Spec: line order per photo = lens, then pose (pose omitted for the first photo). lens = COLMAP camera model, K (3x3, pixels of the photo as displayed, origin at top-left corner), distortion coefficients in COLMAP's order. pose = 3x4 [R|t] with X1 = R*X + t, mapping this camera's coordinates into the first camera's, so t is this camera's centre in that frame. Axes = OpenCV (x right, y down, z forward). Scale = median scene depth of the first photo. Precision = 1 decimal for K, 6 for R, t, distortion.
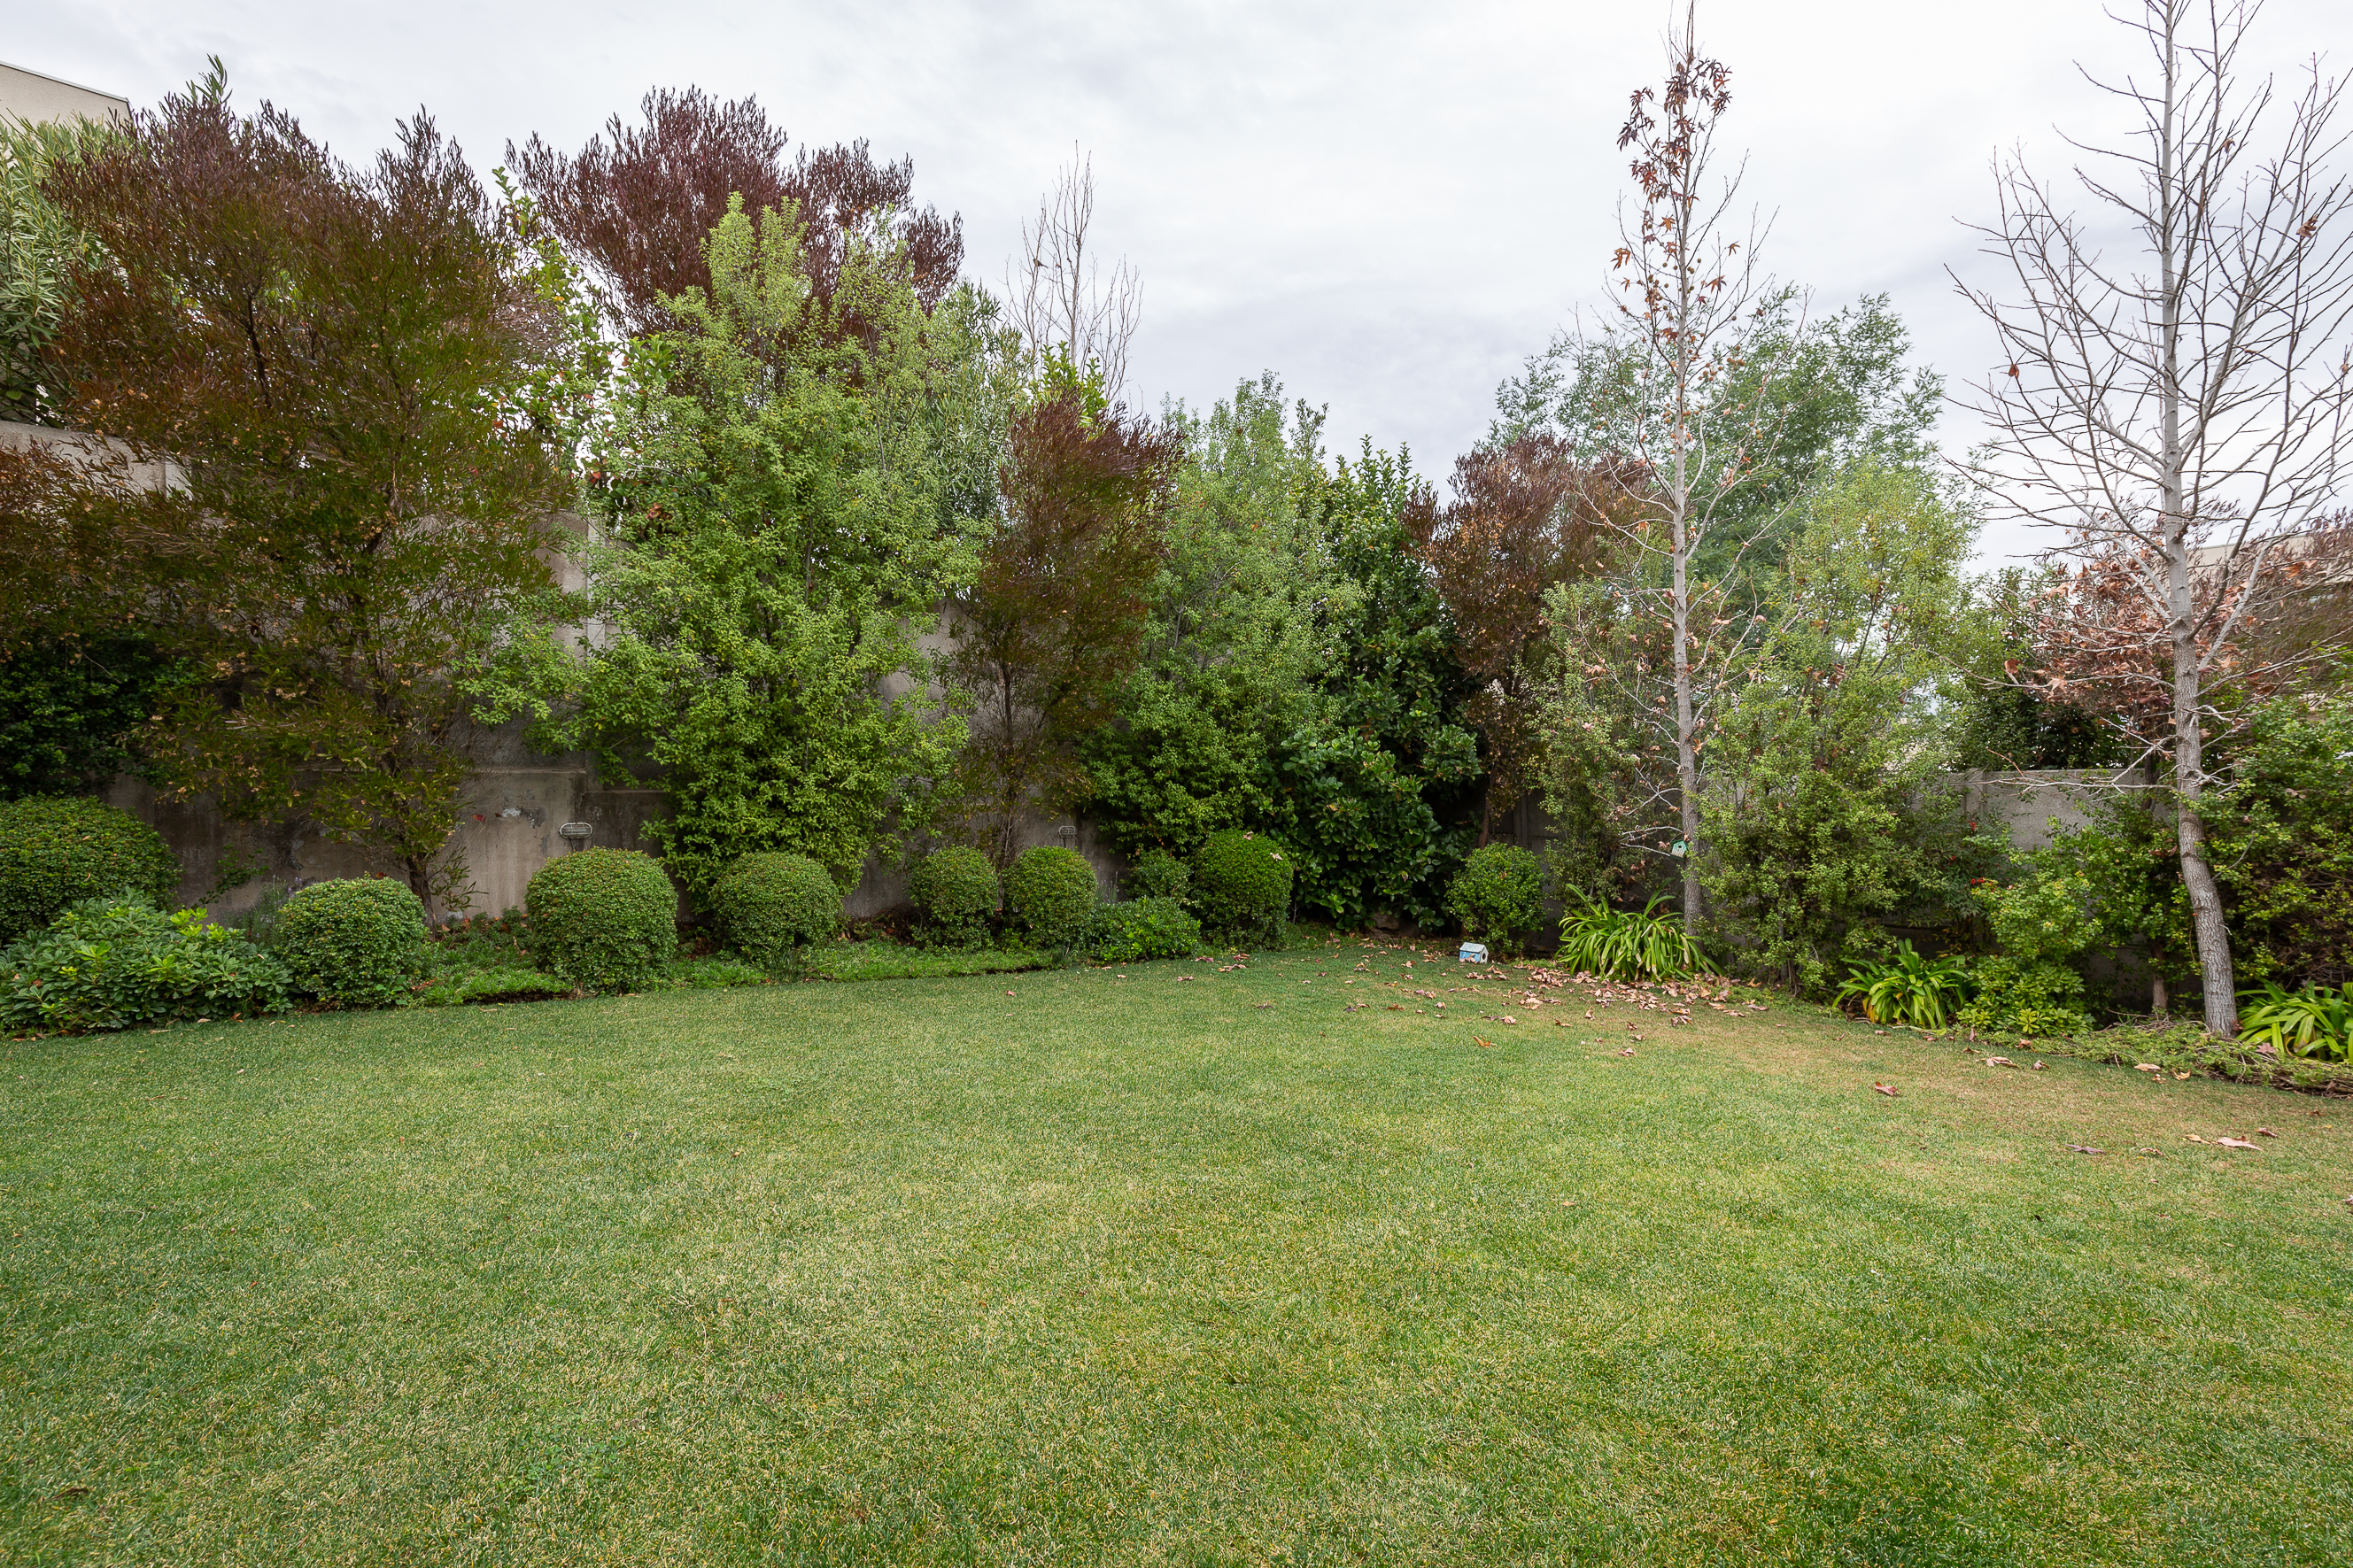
lens RADIAL K [[1063.1, 0, 1181.8], [0, 1063.1, 785.8], [0, 0, 1]] dist [0.009113, -0.001238]
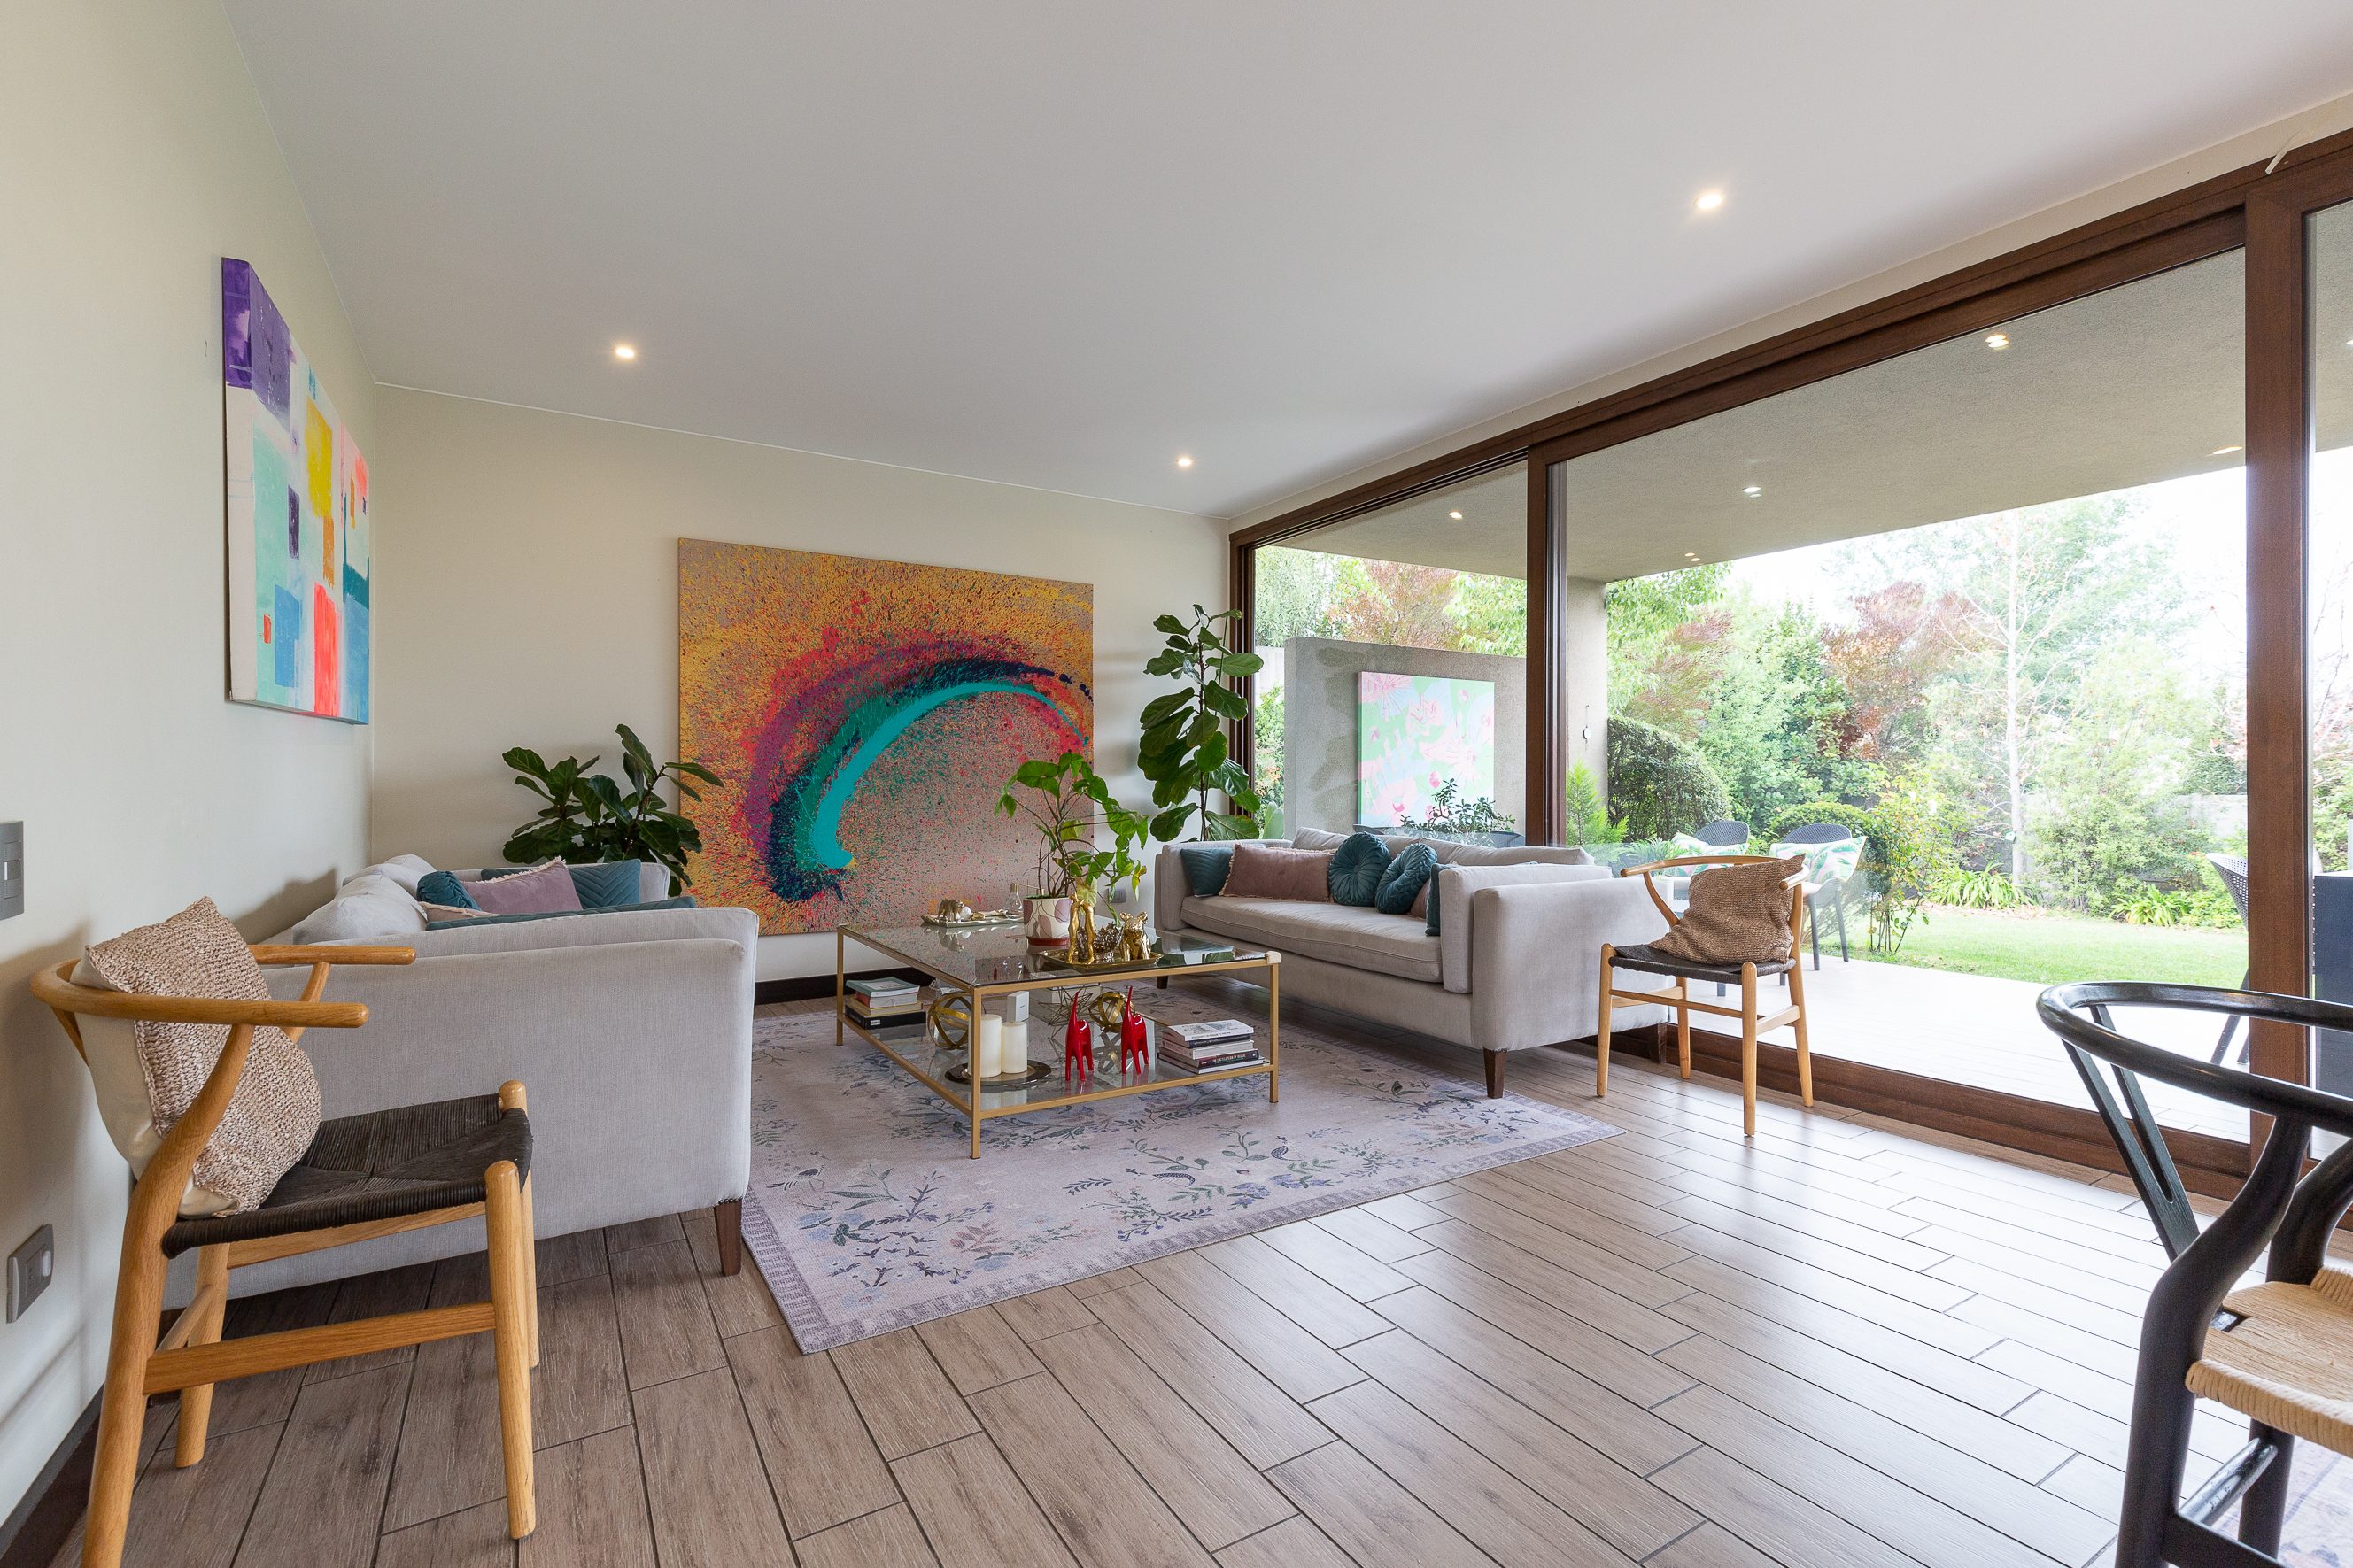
lens RADIAL K [[1063.1, 0, 1189.7], [0, 1063.1, 784.7], [0, 0, 1]] dist [0.009113, -0.001238]
pose [[0.989562, 0.007373, -0.143916, -0.734061], [-0.006657, 0.999963, 0.005456, -0.031419], [0.143951, -0.004441, 0.989575, -1.116740]]
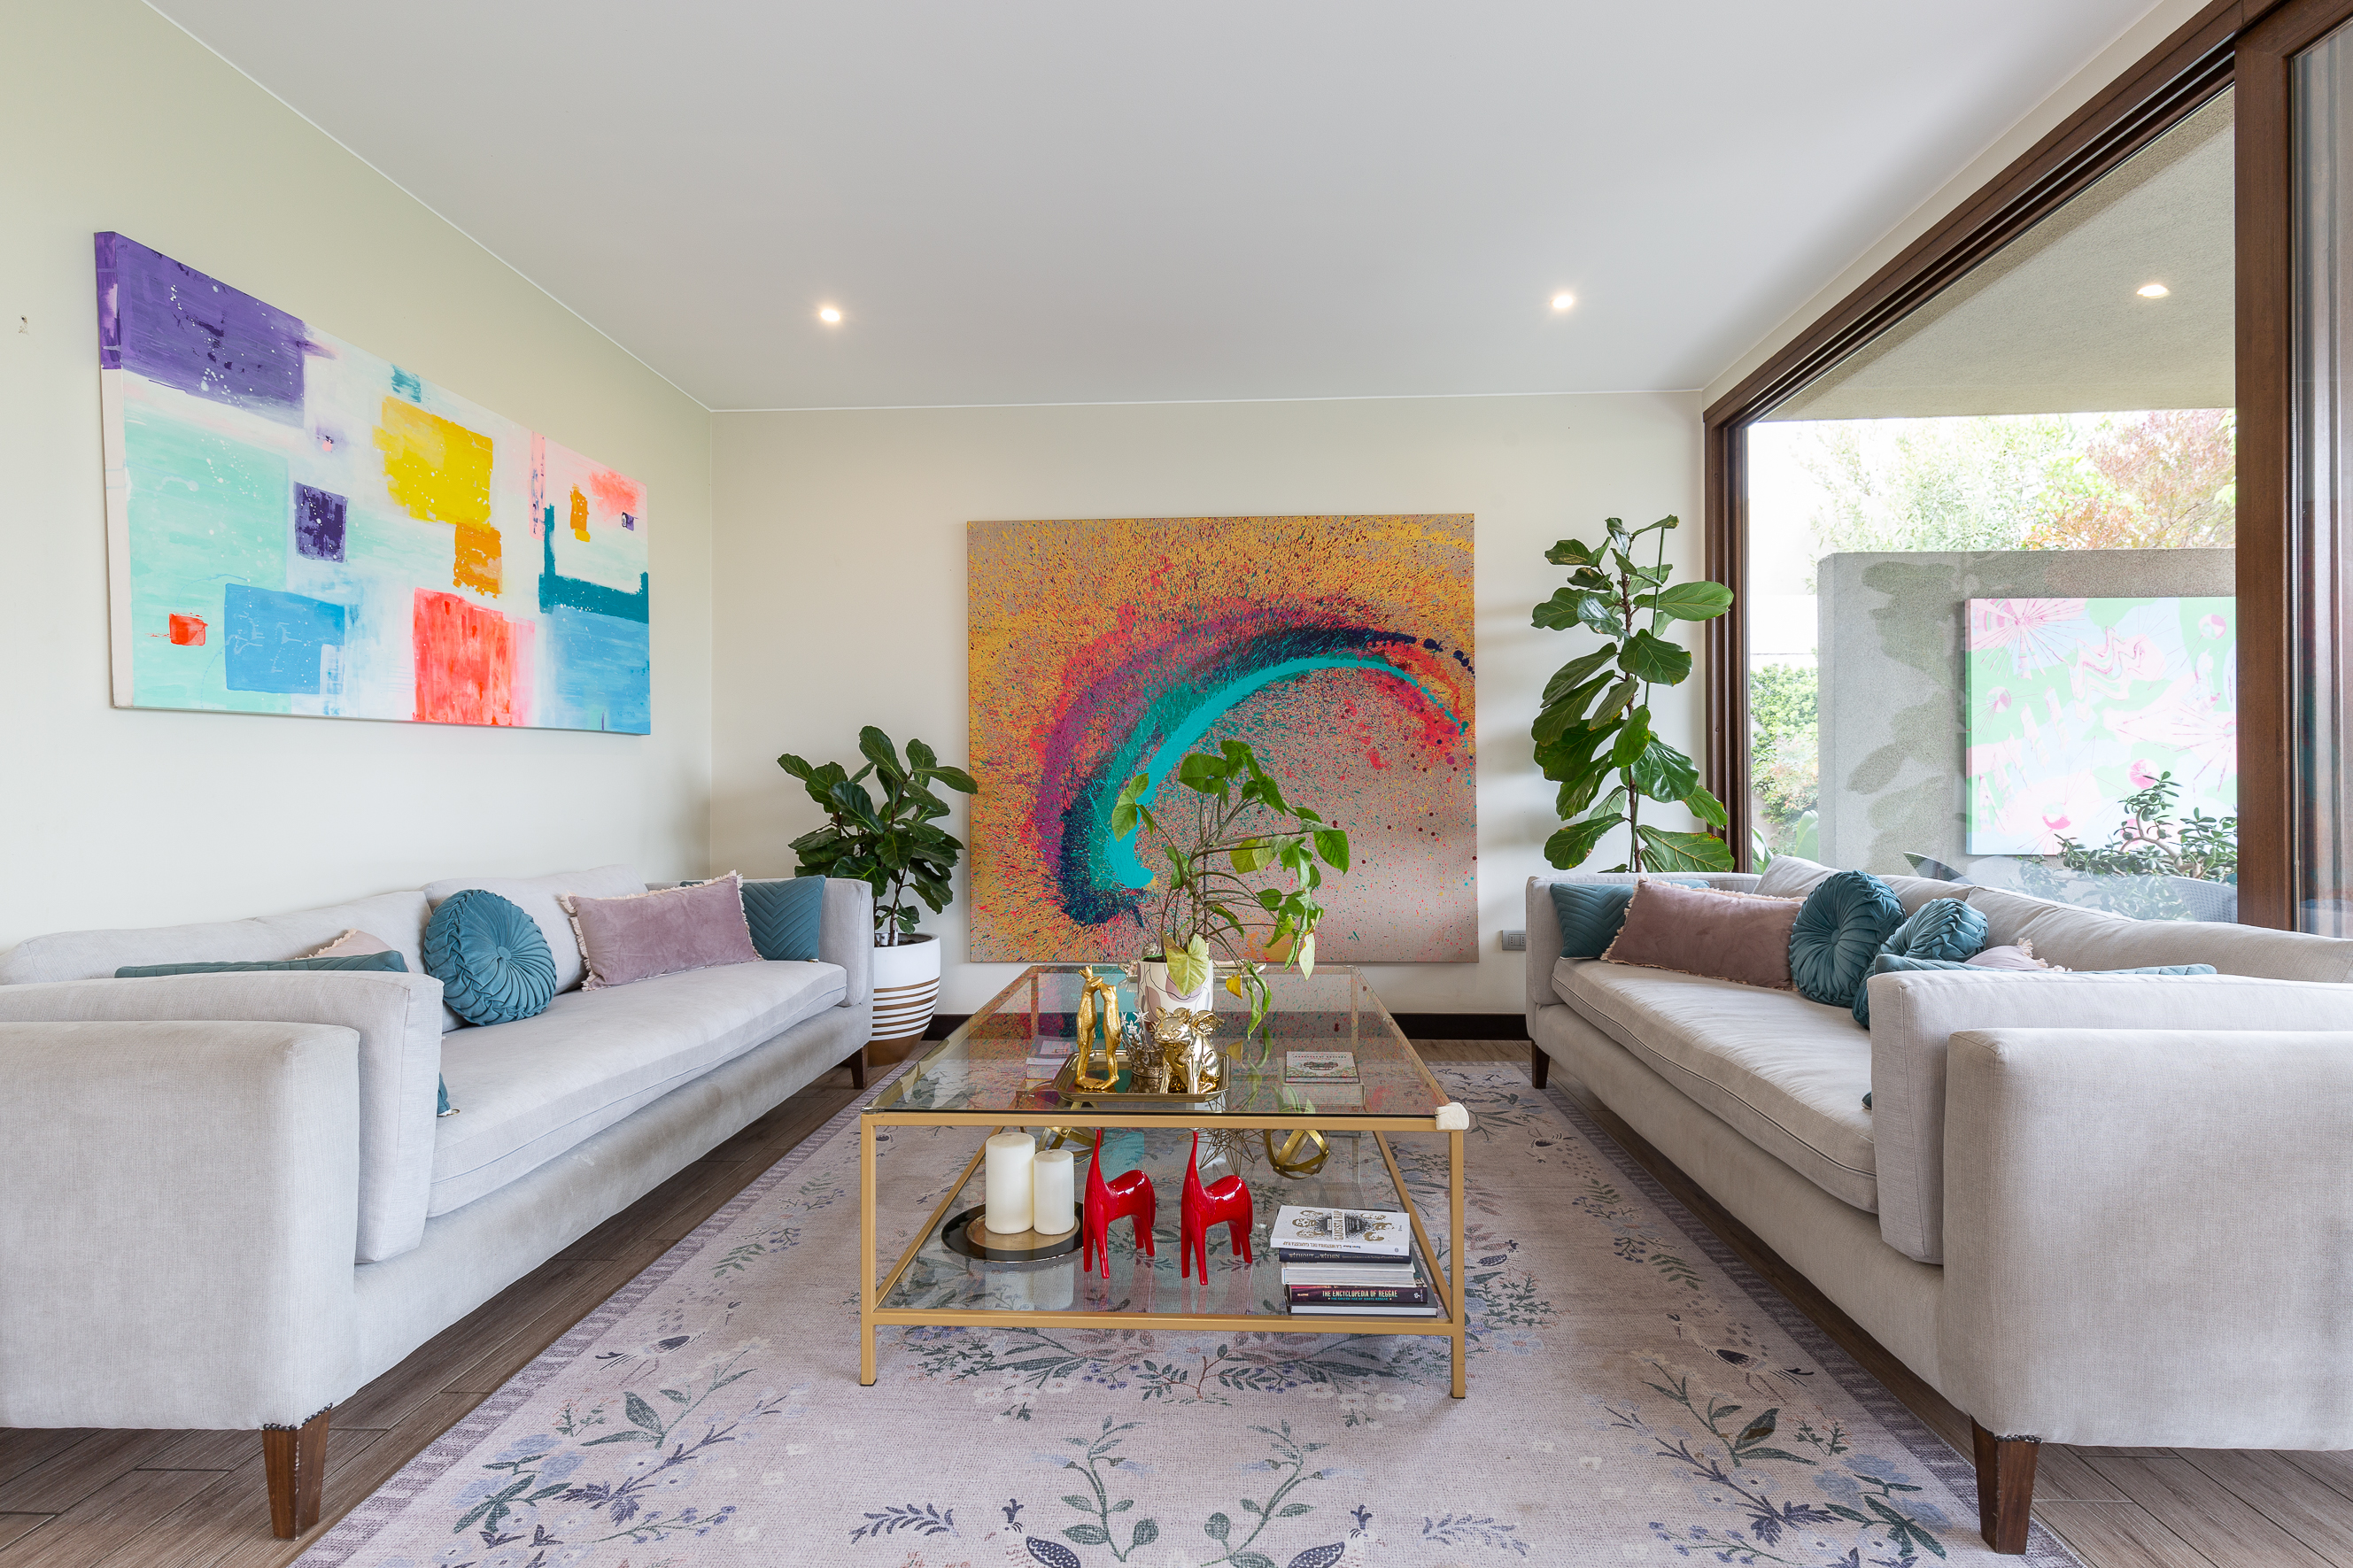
lens RADIAL K [[1063.1, 0, 1196.8], [0, 1063.1, 776.1], [0, 0, 1]] dist [0.009113, -0.001238]
pose [[0.742094, -0.006751, -0.670262, -0.641218], [0.004503, 0.999977, -0.005086, -0.030532], [0.670281, 0.000756, 0.742107, -0.864806]]
